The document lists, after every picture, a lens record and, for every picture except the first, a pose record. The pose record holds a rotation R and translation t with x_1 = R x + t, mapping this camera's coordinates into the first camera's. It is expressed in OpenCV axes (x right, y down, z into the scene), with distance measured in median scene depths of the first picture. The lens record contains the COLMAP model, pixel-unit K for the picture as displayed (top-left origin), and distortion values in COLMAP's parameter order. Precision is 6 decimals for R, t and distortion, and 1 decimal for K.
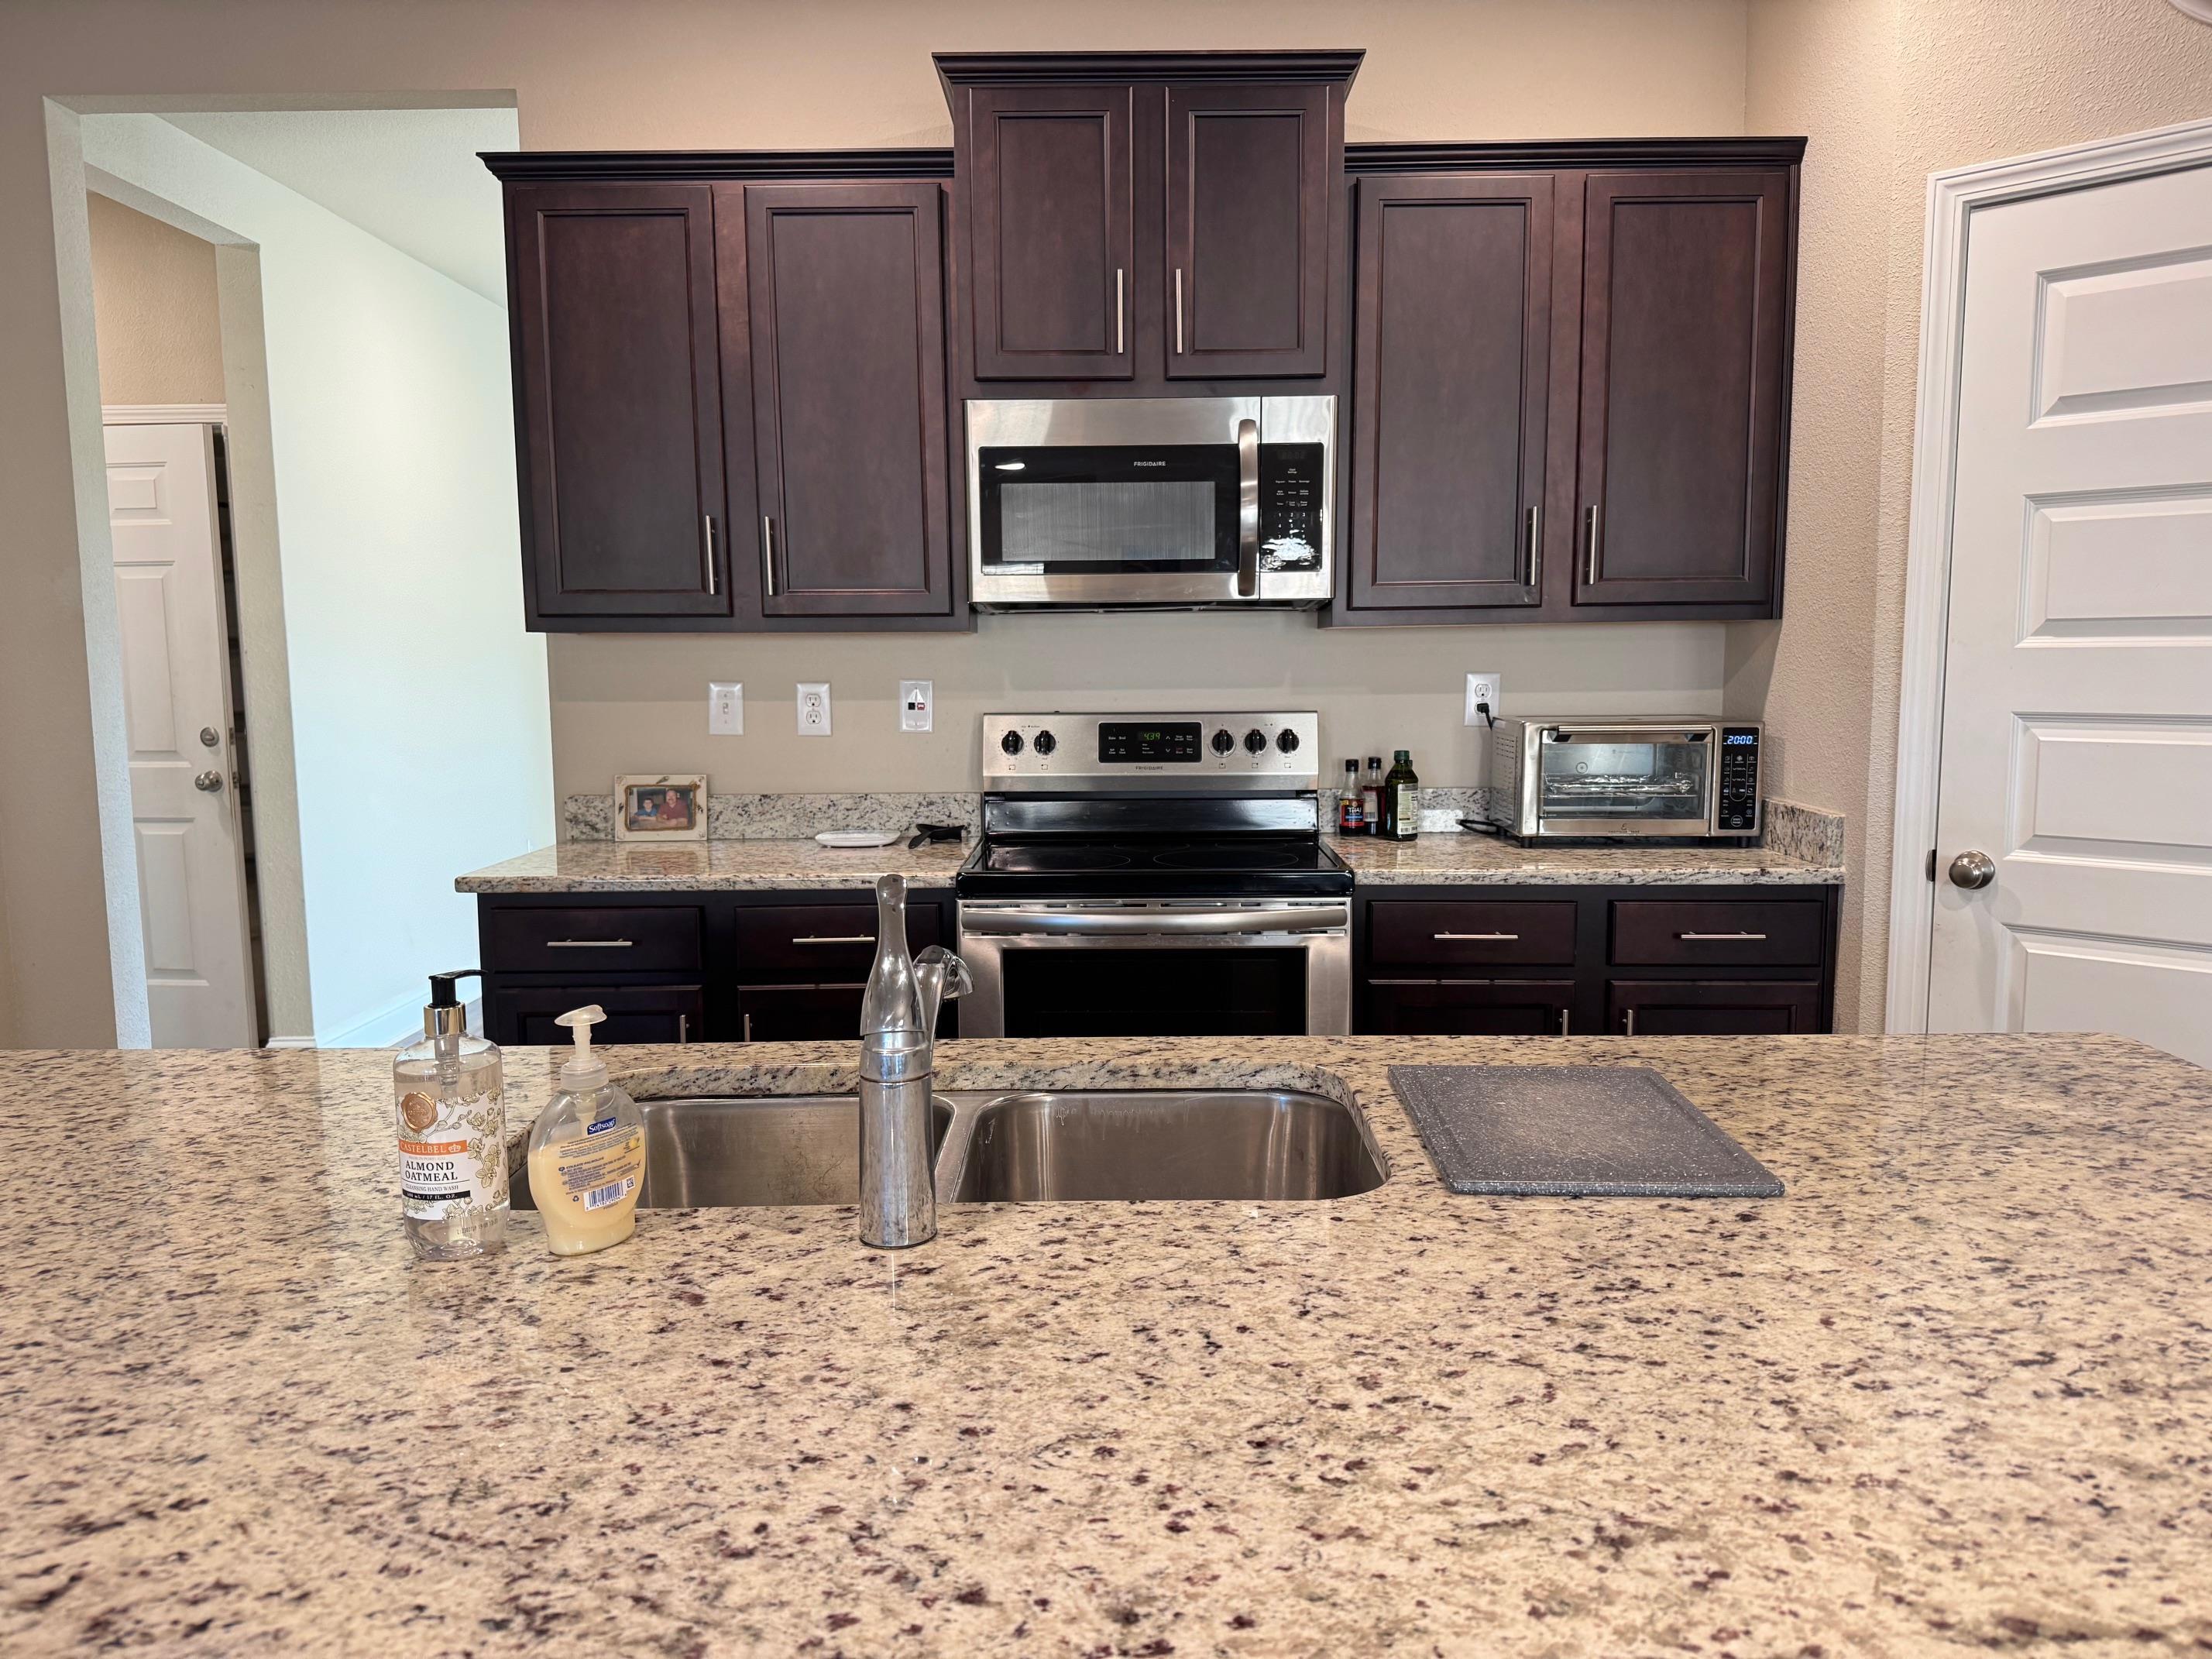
lens RADIAL K [[1530.2, 0, 1114.4], [0, 1530.2, 824.3], [0, 0, 1]] dist [0.147986, -0.270061]
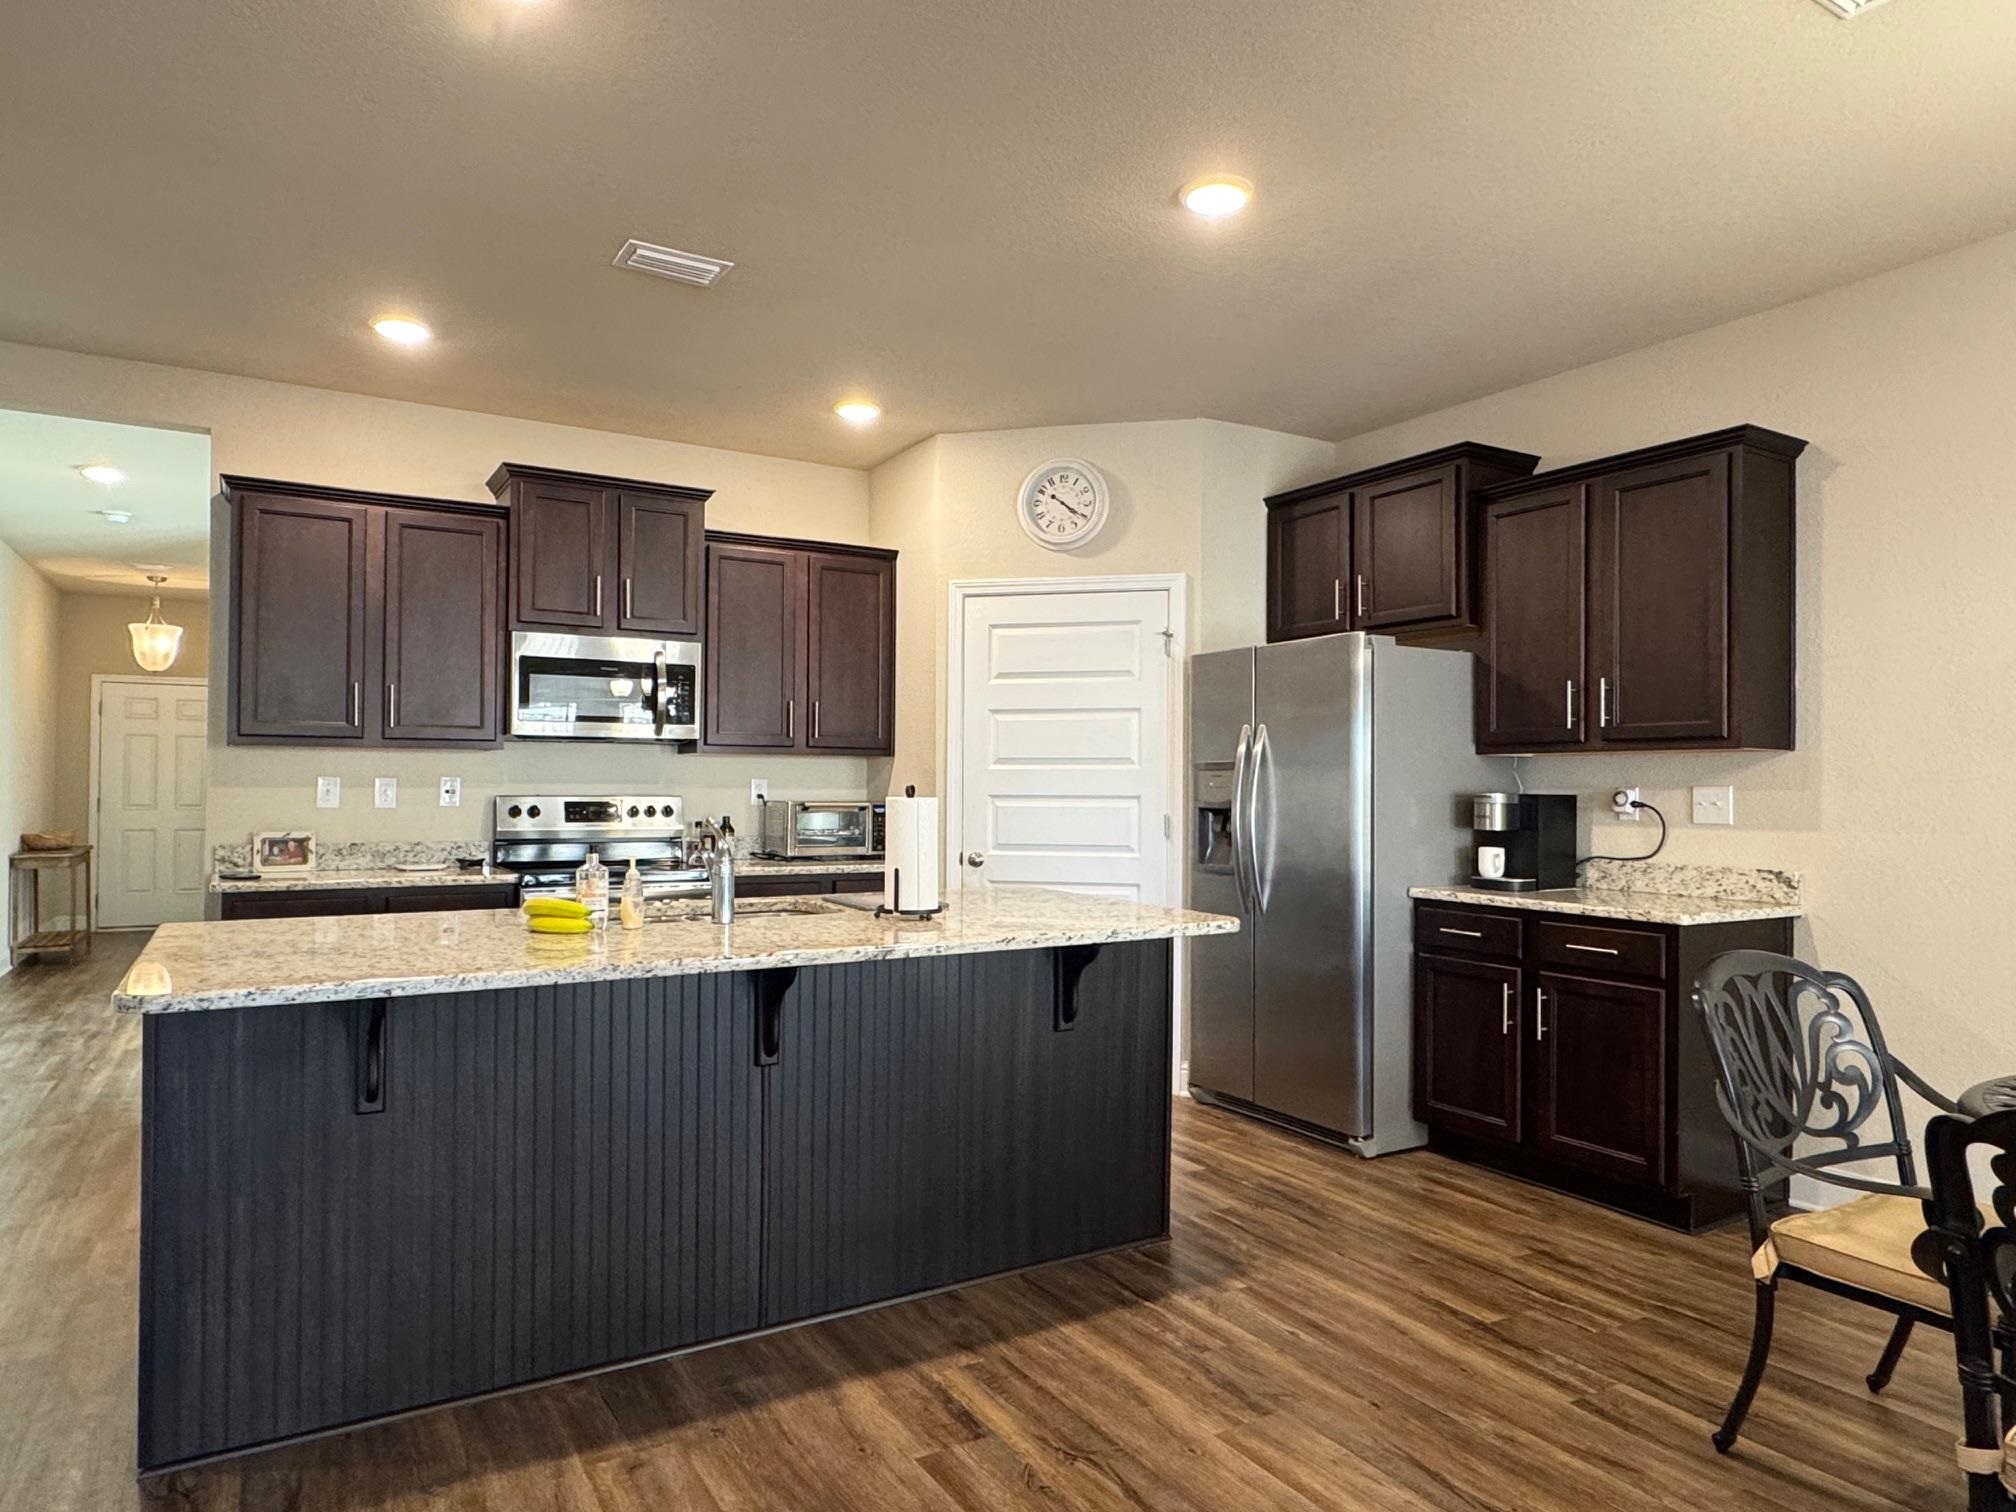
lens RADIAL K [[1241.7, 0, 997.9], [0, 1241.7, 761.8], [0, 0, 1]] dist [-0.004592, 0.002159]
pose [[0.857232, 0.024462, 0.514350, -0.358410], [0.043430, 0.991877, -0.119555, 0.094667], [-0.513096, 0.124825, 0.849206, -0.582669]]
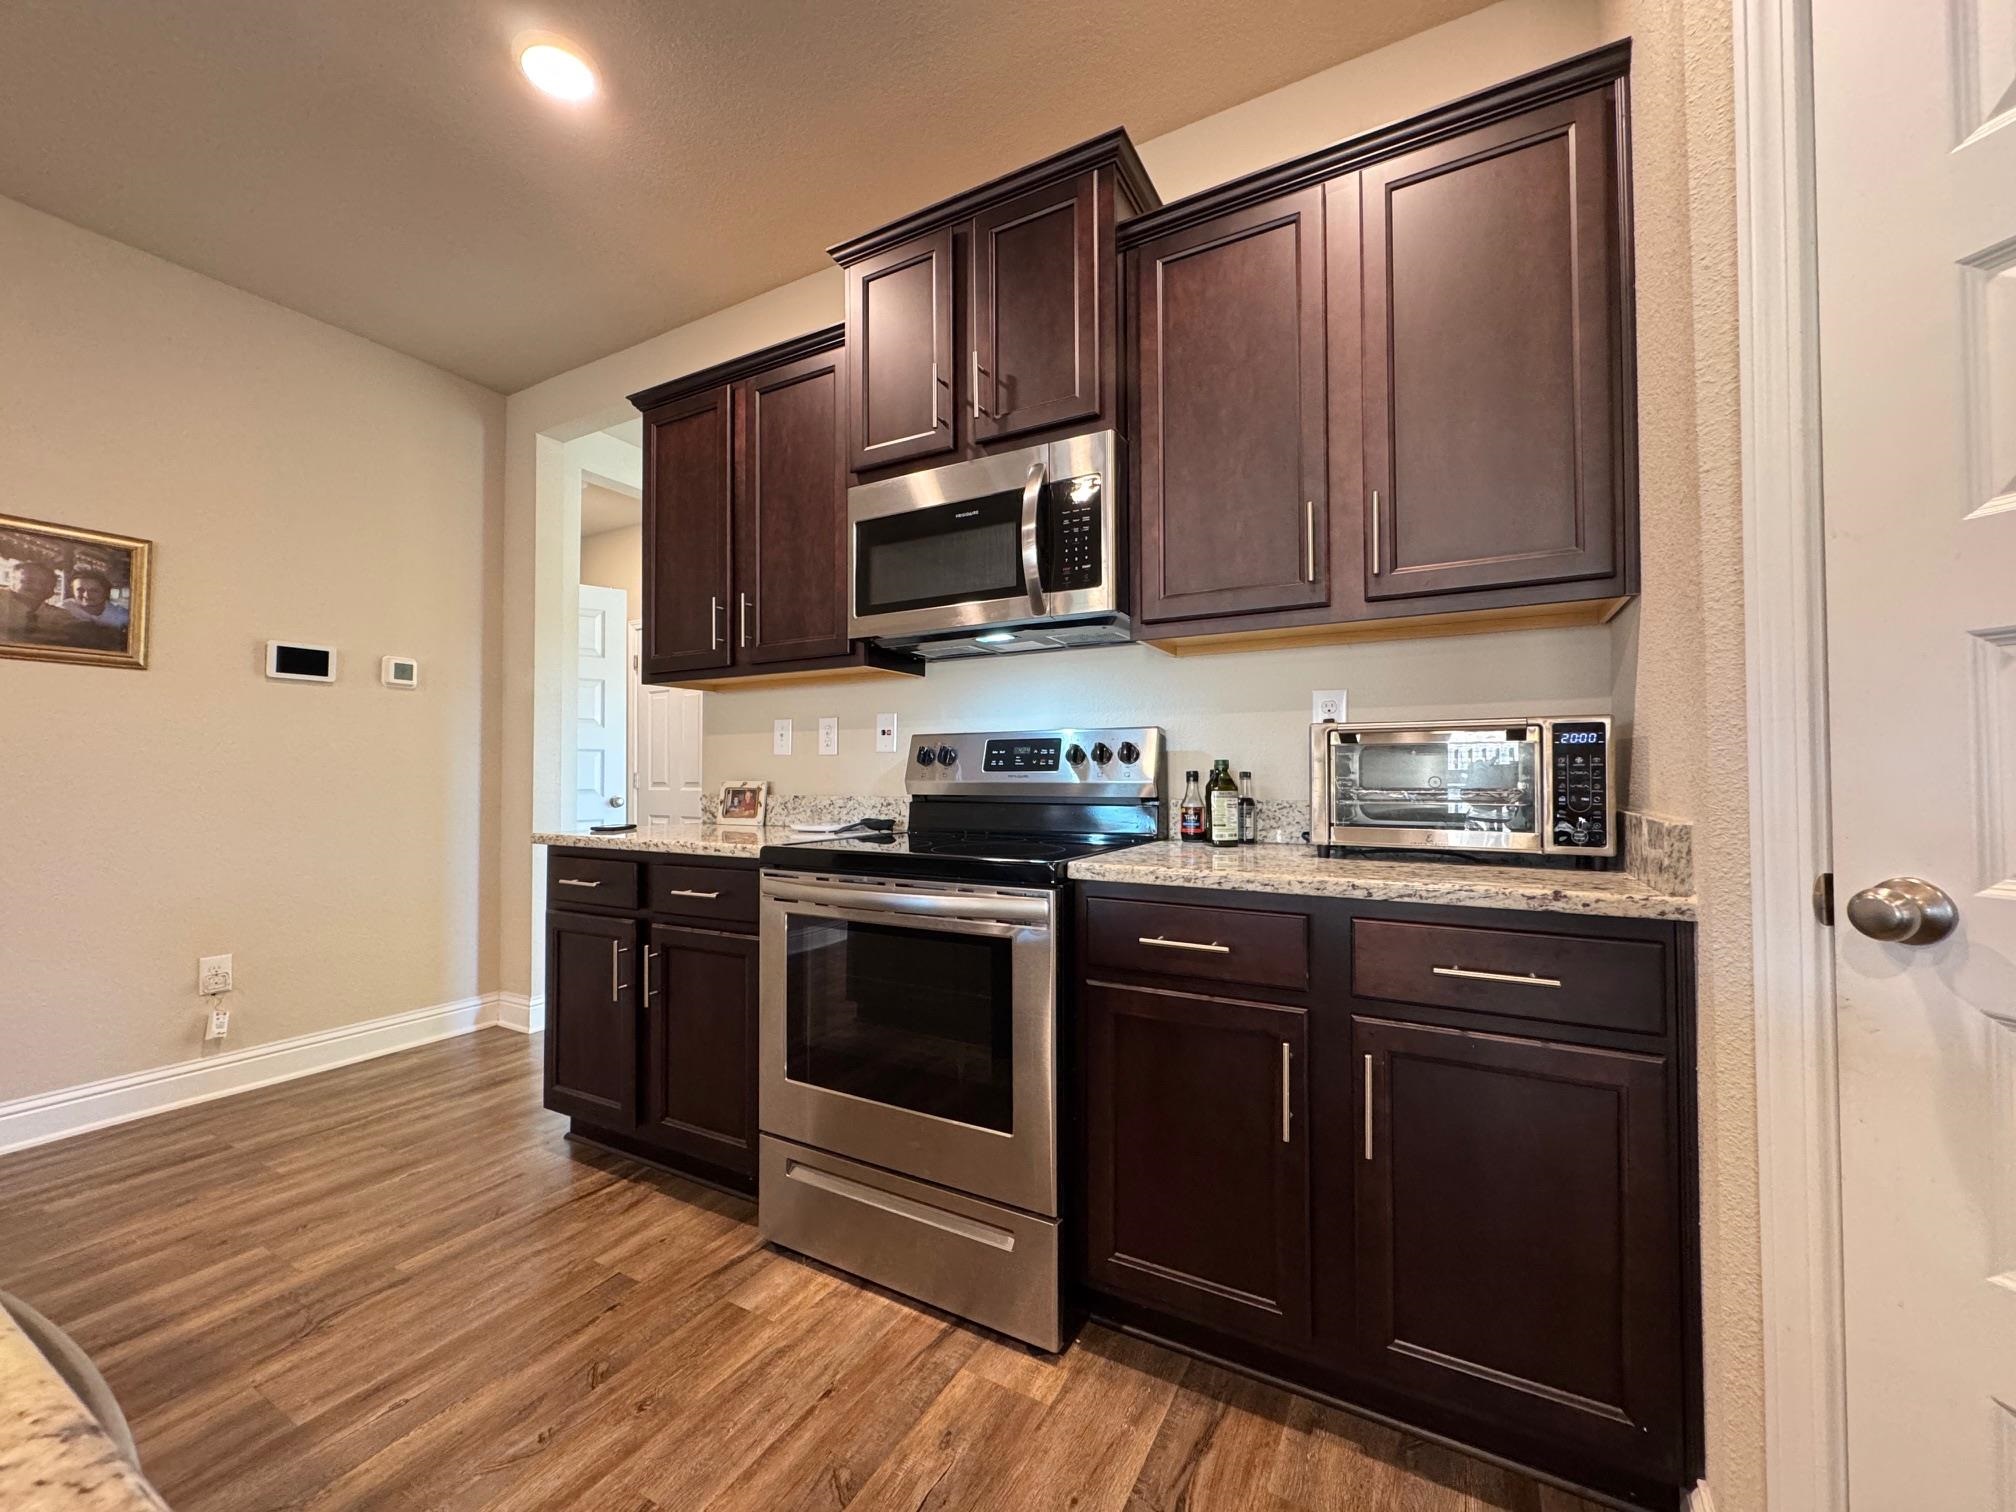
lens RADIAL K [[805.4, 0, 1008.0], [0, 805.4, 756.0], [0, 0, 1]] dist [-0.003800, 0.000591]
pose [[0.877433, -0.006215, -0.479660, 0.341035], [-0.055482, 0.991891, -0.114345, 0.021116], [0.476481, 0.126942, 0.869972, 0.484743]]
